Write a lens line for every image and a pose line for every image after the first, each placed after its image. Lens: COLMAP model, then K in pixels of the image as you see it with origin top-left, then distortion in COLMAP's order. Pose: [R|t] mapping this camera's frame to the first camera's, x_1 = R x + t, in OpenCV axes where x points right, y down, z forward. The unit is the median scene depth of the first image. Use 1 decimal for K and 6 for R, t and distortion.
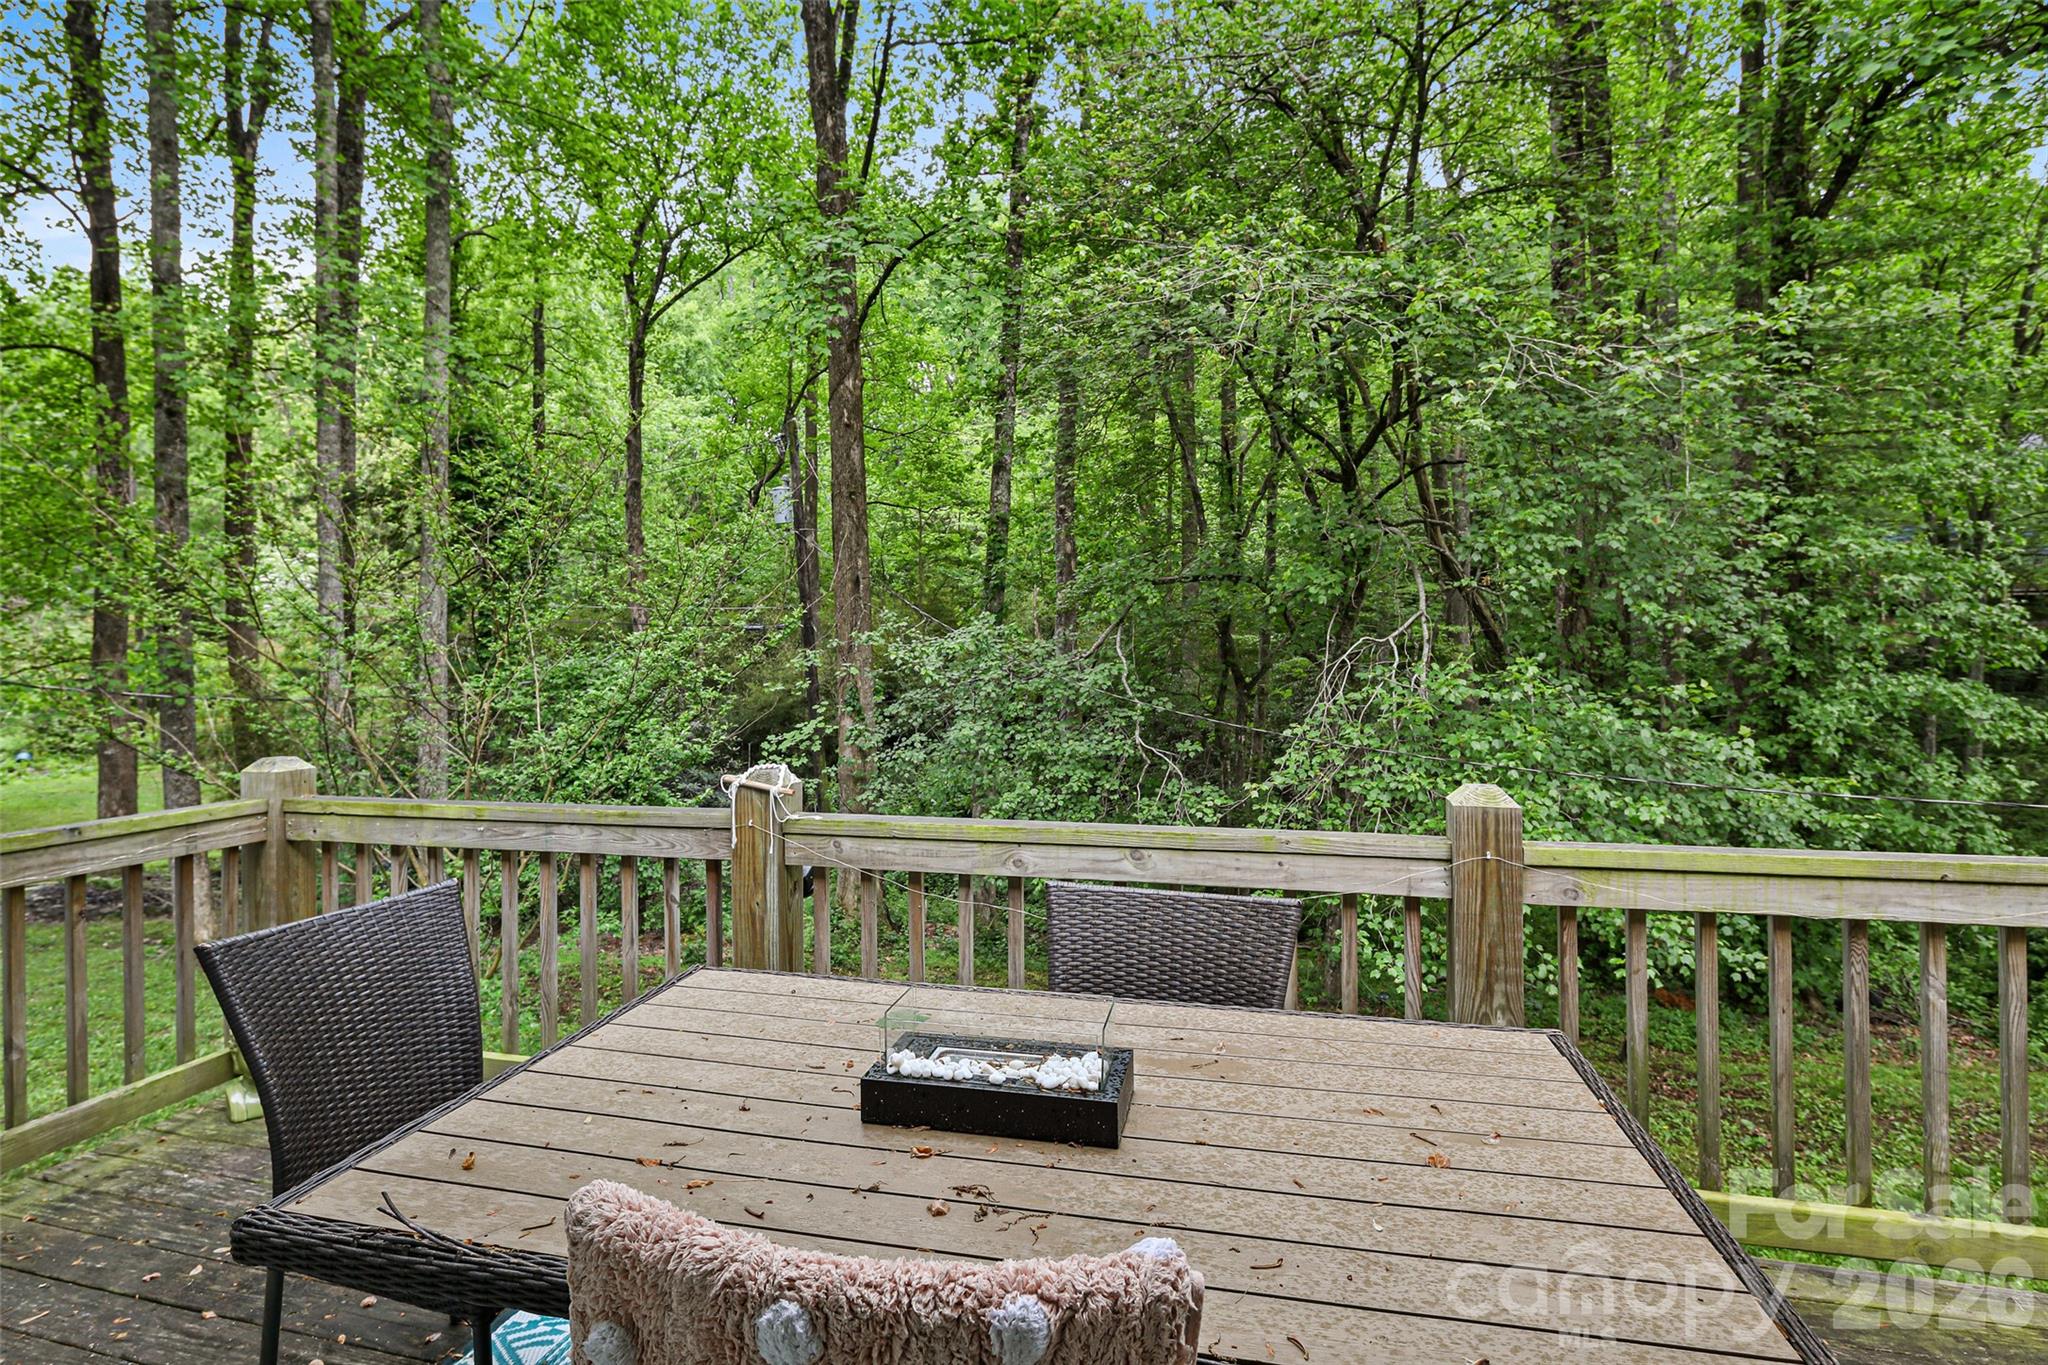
lens RADIAL K [[1002.4, 0, 1001.3], [0, 1002.4, 661.8], [0, 0, 1]] dist [0.004873, -0.000893]
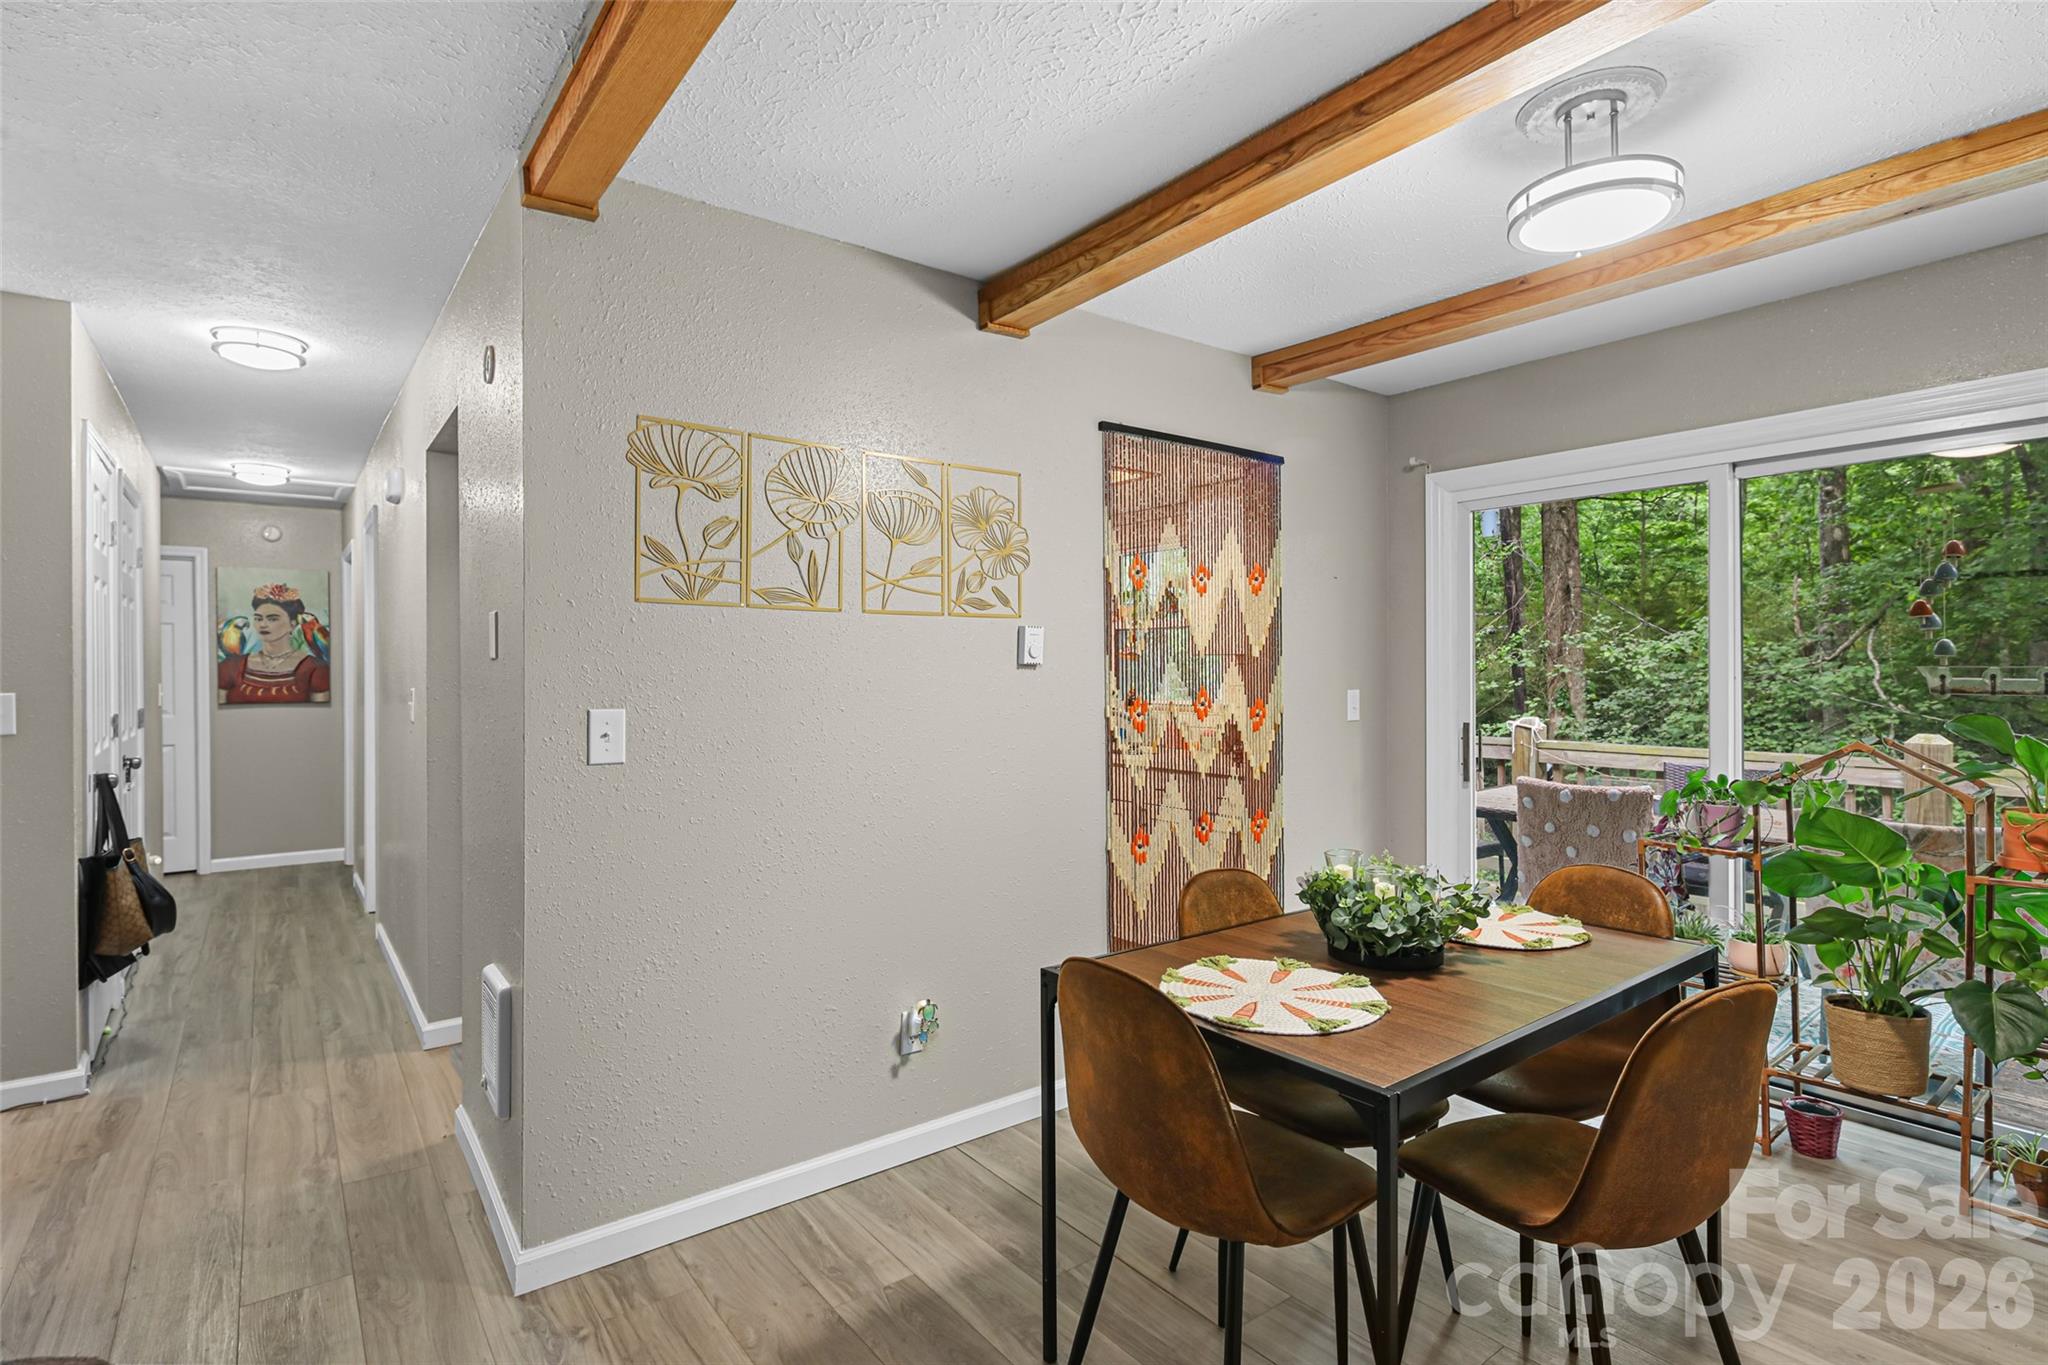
lens RADIAL K [[1002.4, 0, 1001.3], [0, 1002.4, 661.8], [0, 0, 1]] dist [0.004873, -0.000893]
pose [[0.793959, 0.008635, -0.607910, 0.038444], [-0.004800, 0.999957, 0.007935, -0.006453], [0.607952, -0.003382, 0.793967, -0.303104]]
